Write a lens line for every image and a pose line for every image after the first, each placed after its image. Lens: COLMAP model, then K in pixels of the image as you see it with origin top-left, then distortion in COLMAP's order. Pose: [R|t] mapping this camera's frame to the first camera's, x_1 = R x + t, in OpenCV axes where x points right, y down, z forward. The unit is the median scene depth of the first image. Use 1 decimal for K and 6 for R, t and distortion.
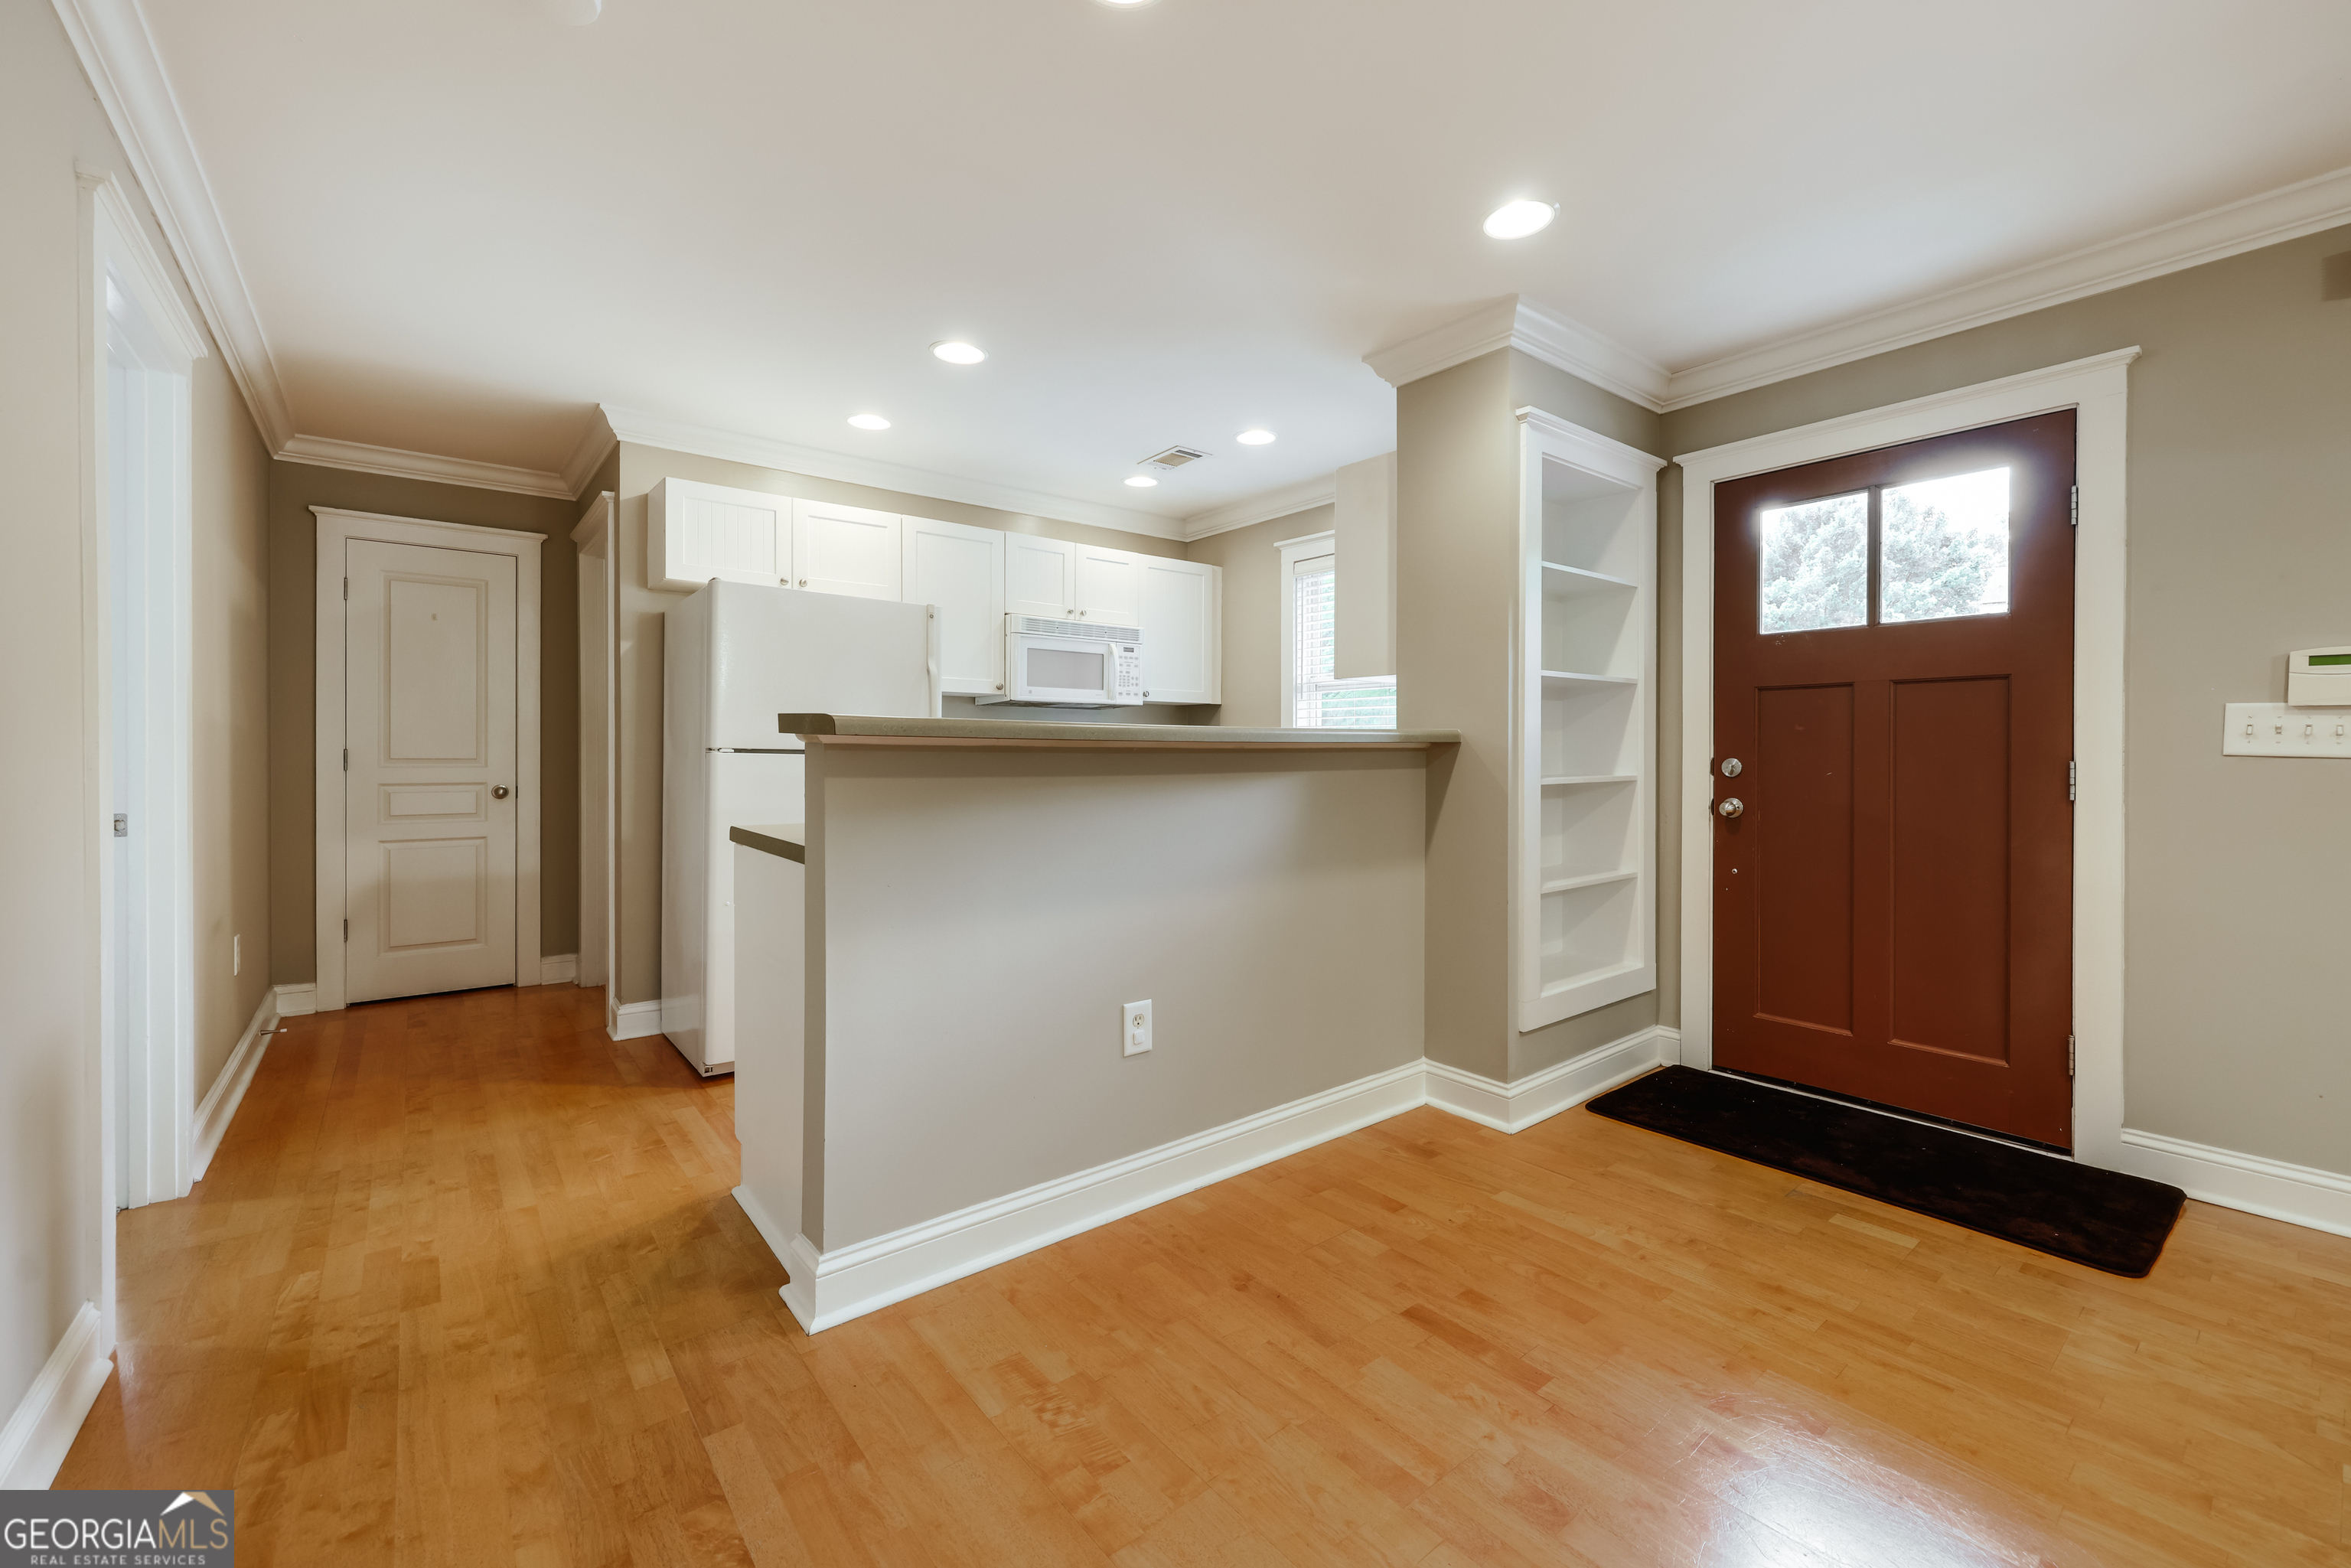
lens RADIAL K [[938.8, 0, 1153.5], [0, 938.8, 765.9], [0, 0, 1]] dist [0.001476, 0.000640]
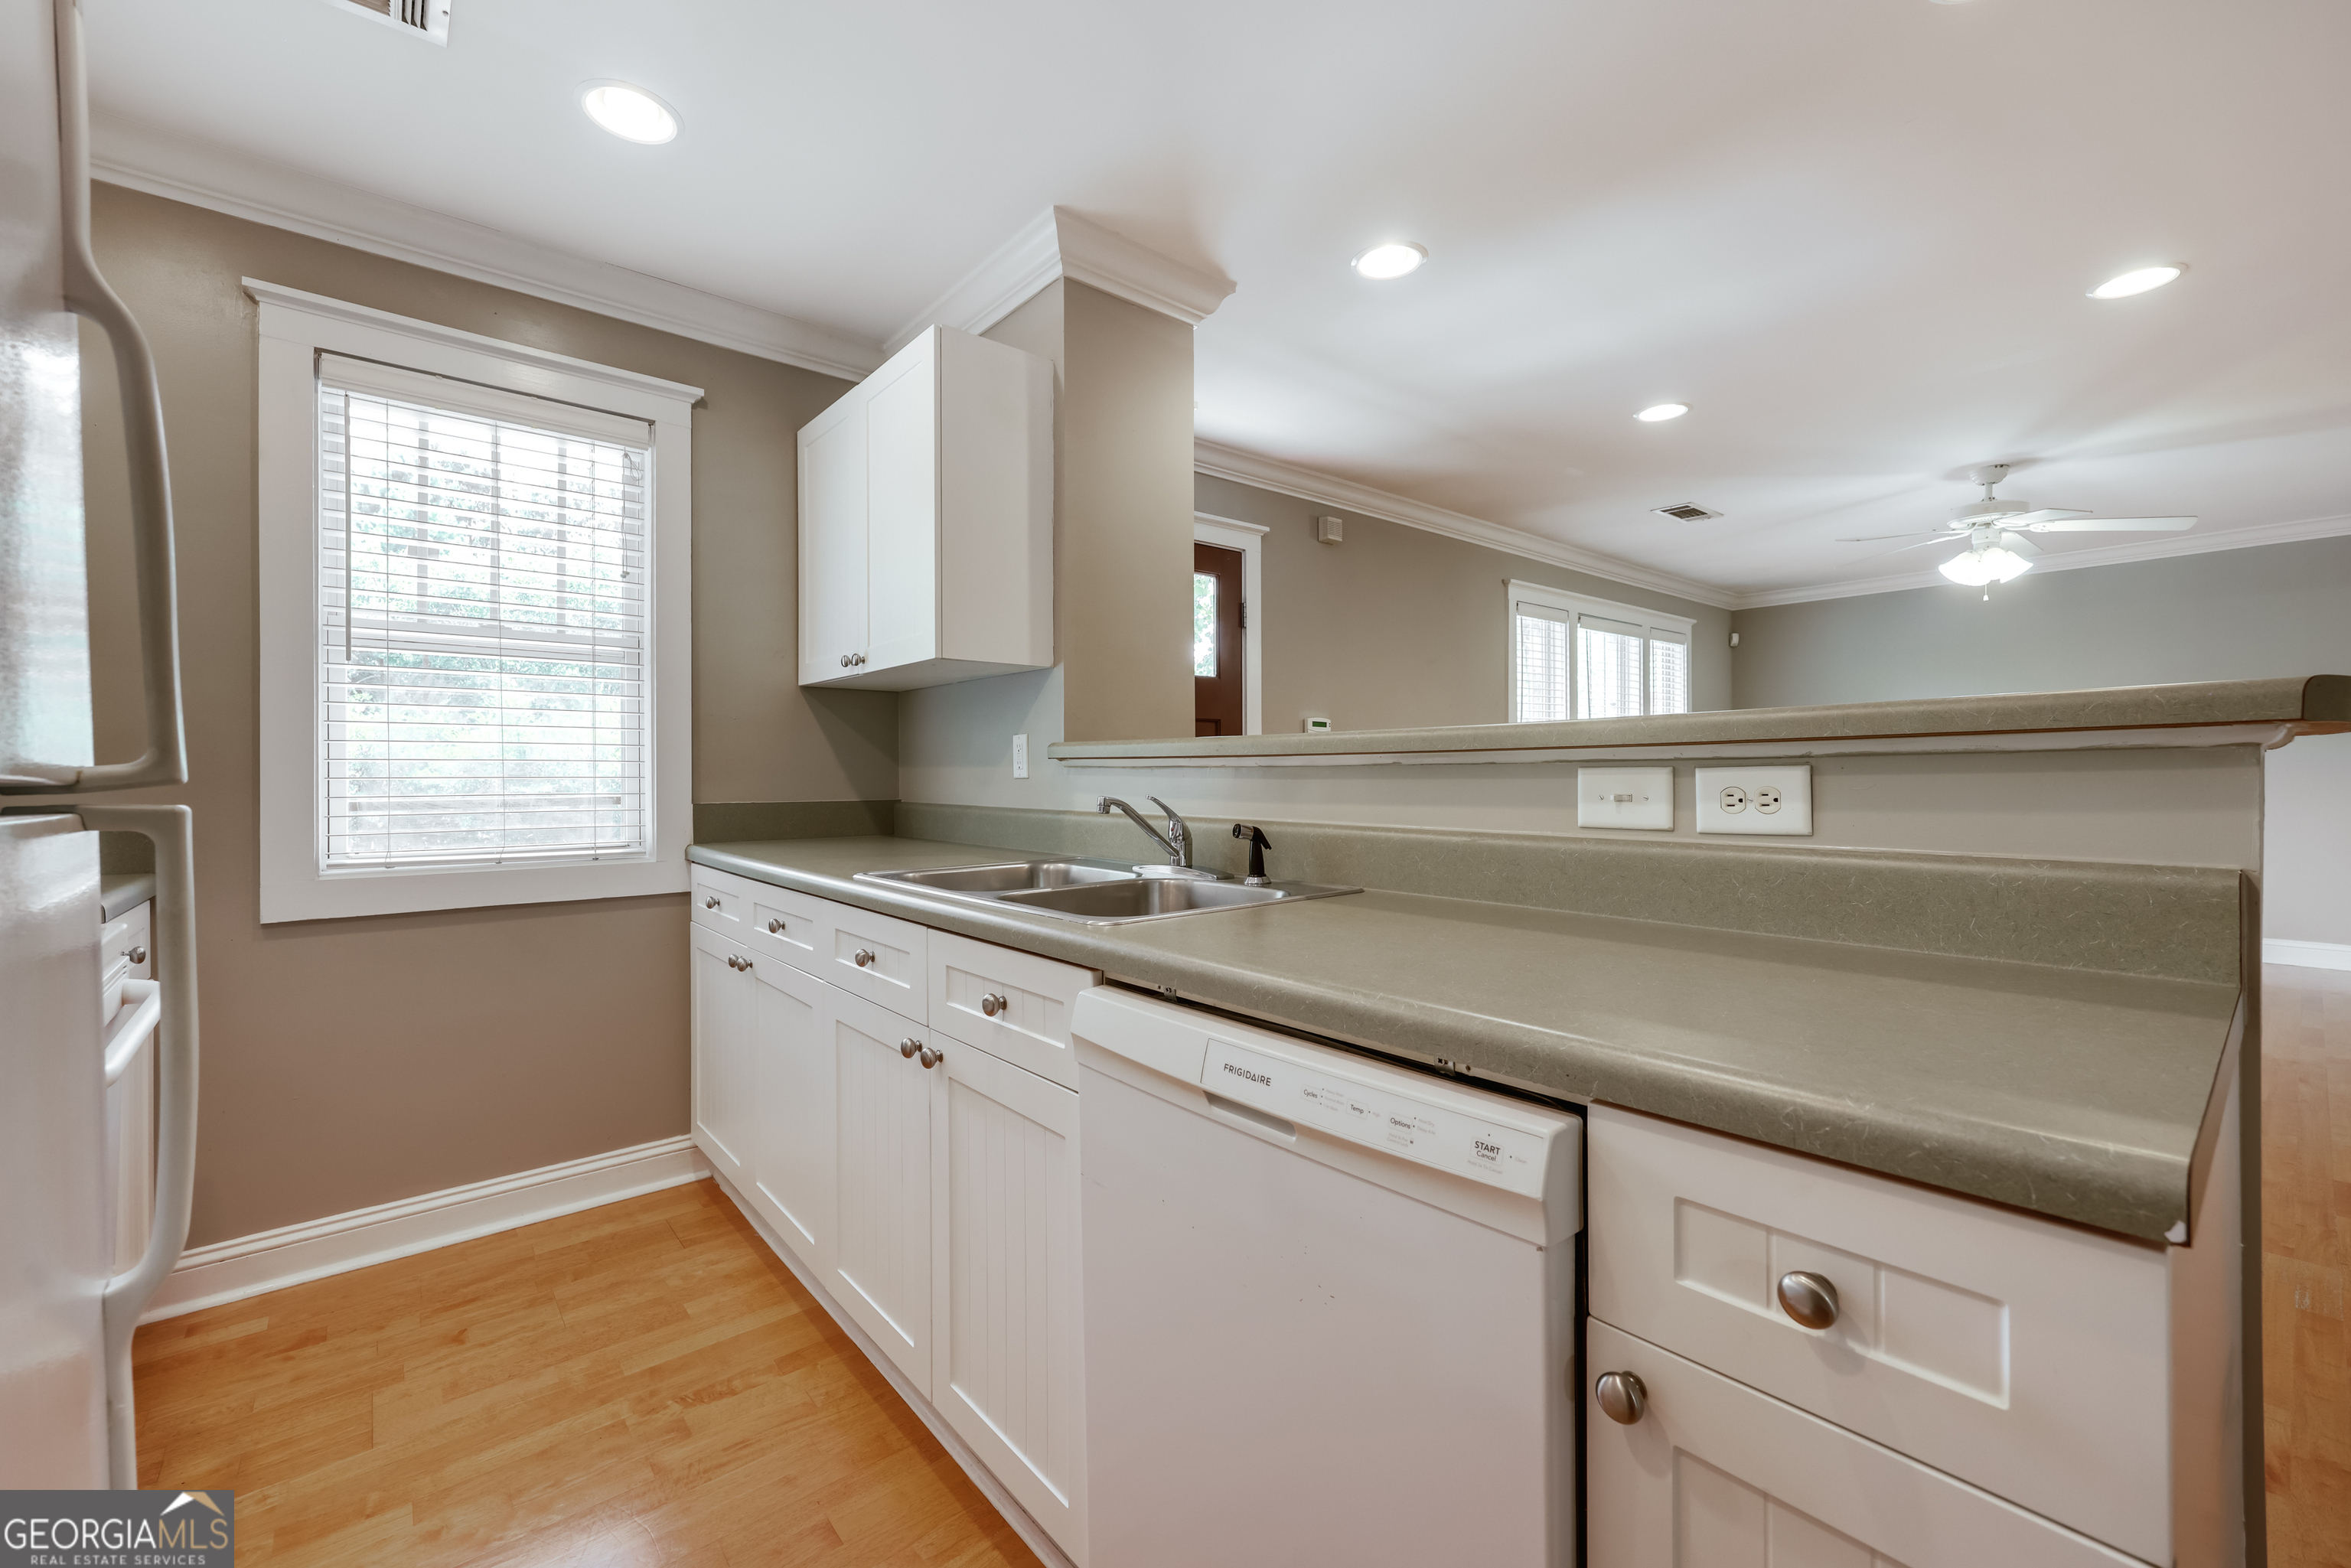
lens RADIAL K [[960.5, 0, 1178.6], [0, 960.5, 771.3], [0, 0, 1]] dist [0.000050, 0.000248]
pose [[-0.036979, 0.001971, 0.999314, -0.532463], [0.016690, 0.999860, -0.001355, -0.012334], [-0.999177, 0.016629, -0.037007, 1.012284]]
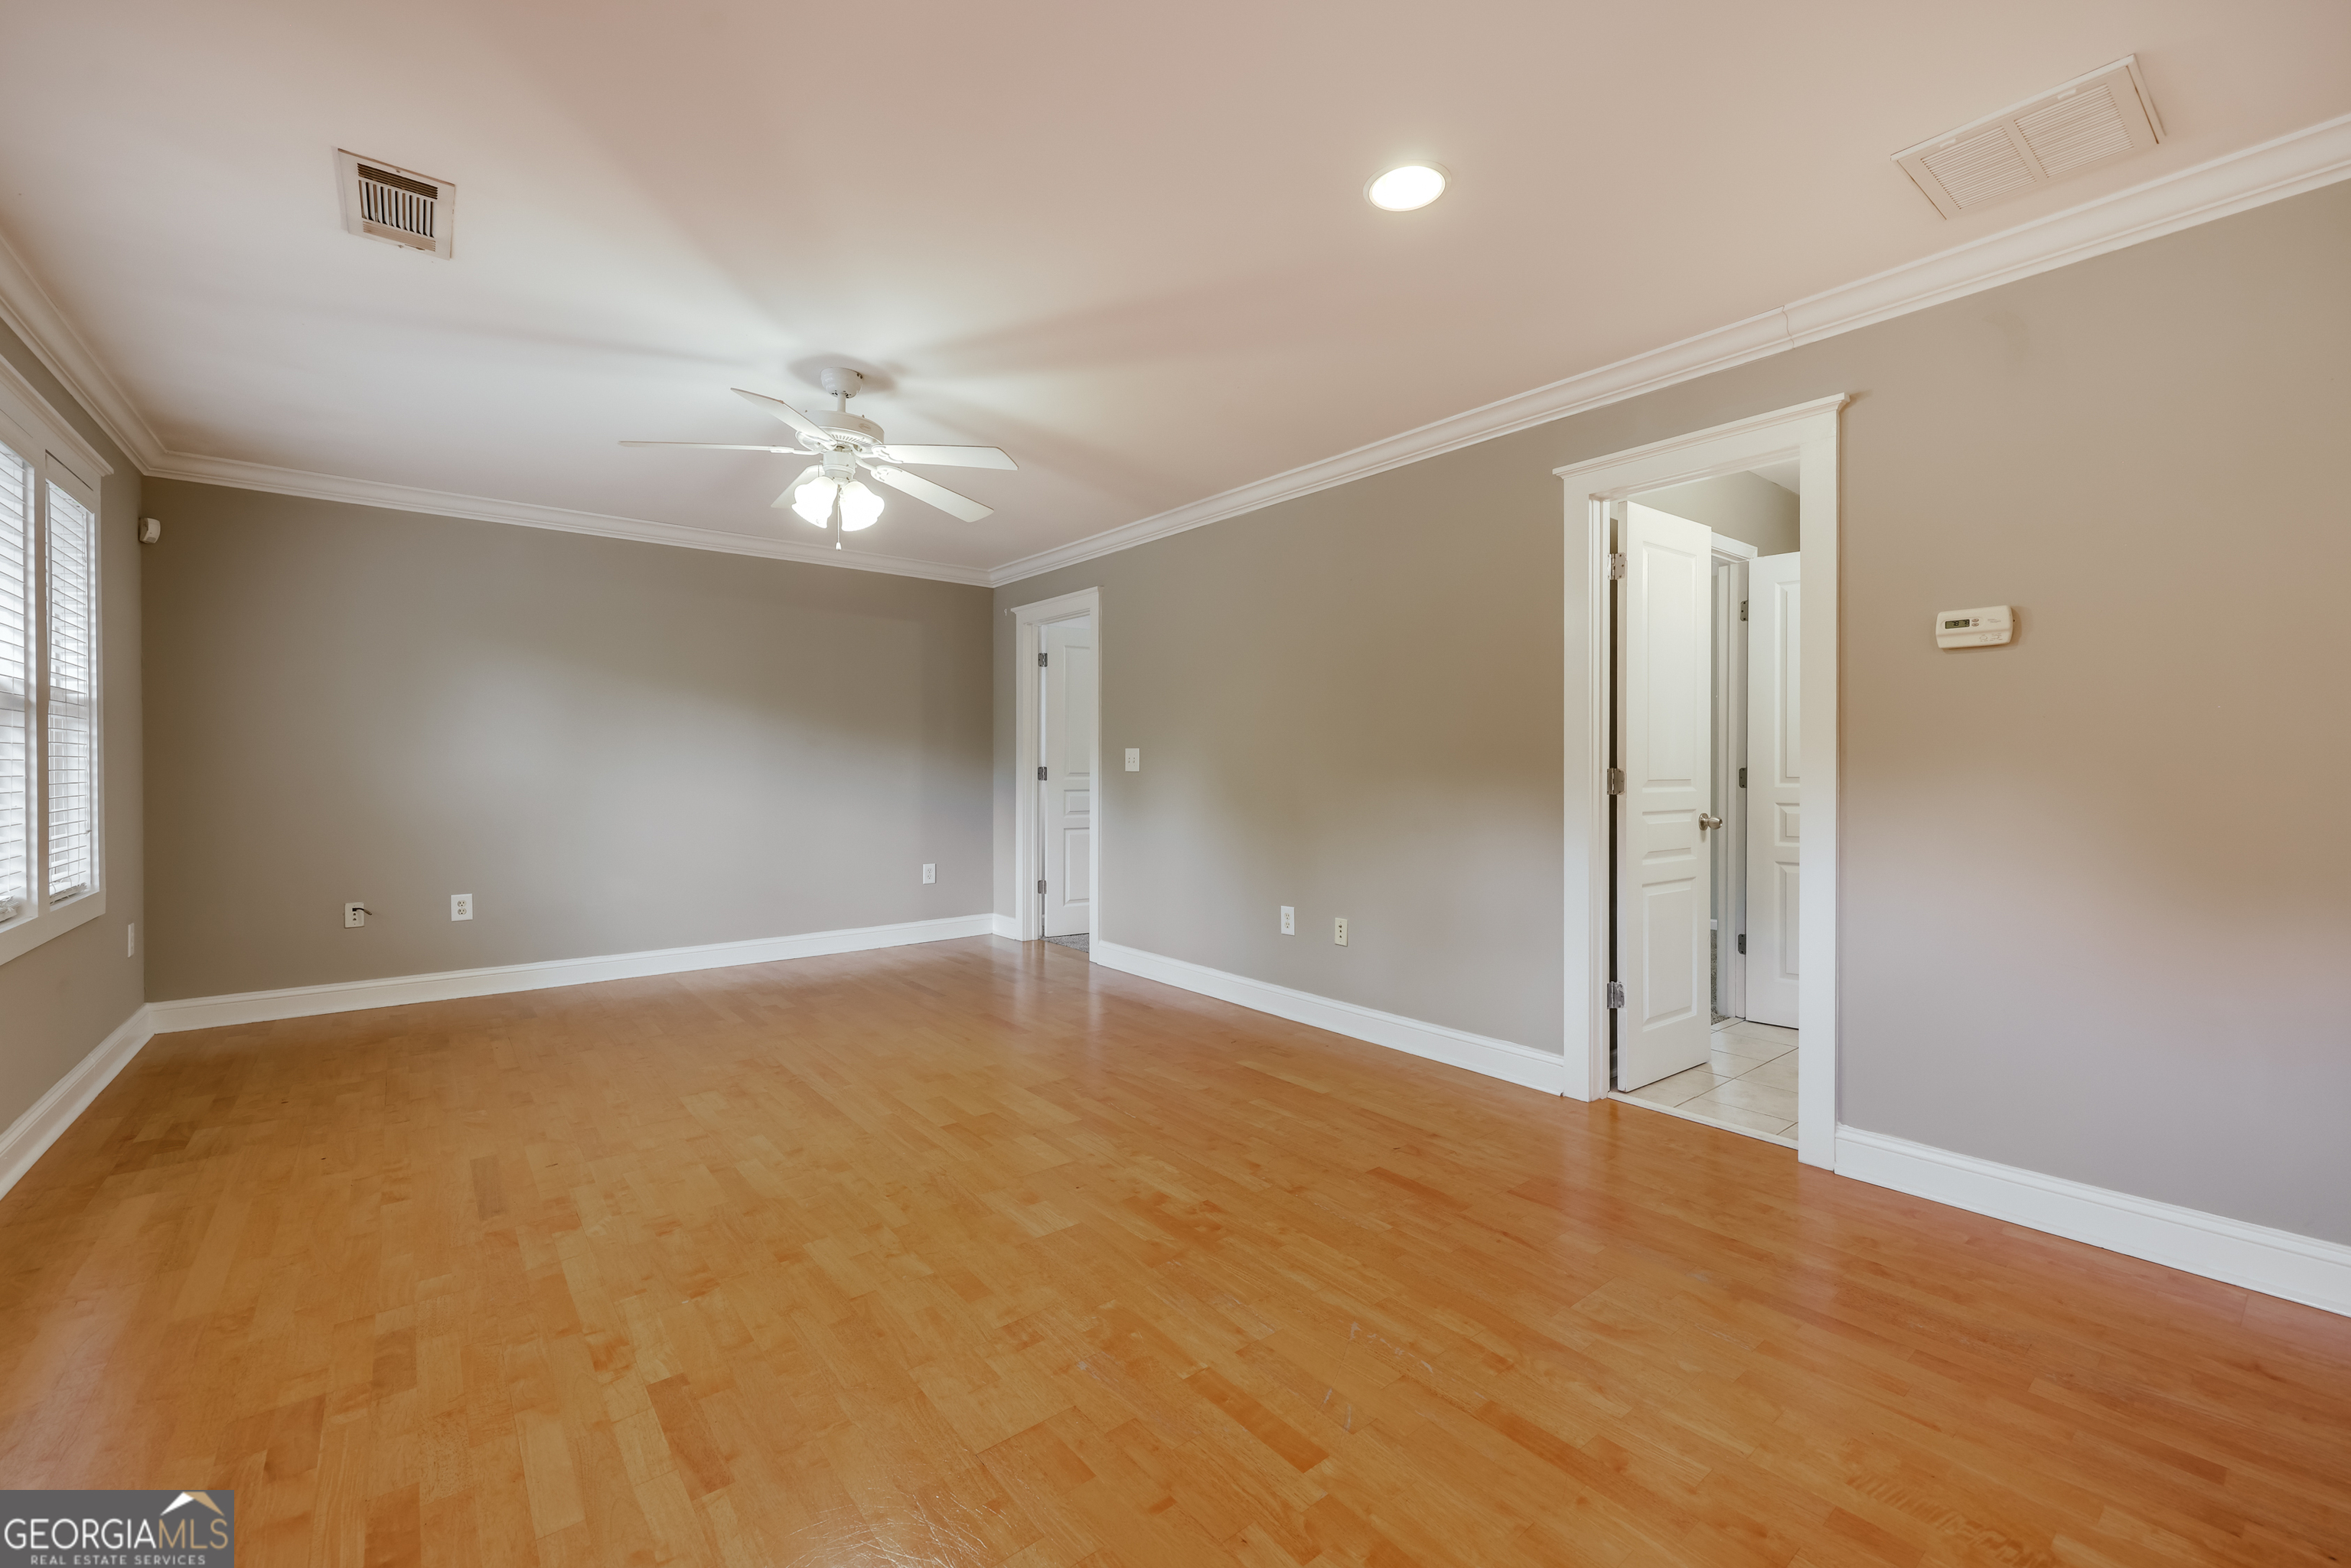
lens RADIAL K [[960.5, 0, 1178.6], [0, 960.5, 771.3], [0, 0, 1]] dist [0.000050, 0.000248]
pose [[-0.999972, 0.003072, -0.006884, 0.502795], [0.002965, 0.999876, 0.015483, -0.012964], [0.006931, 0.015462, -0.999856, 0.829462]]
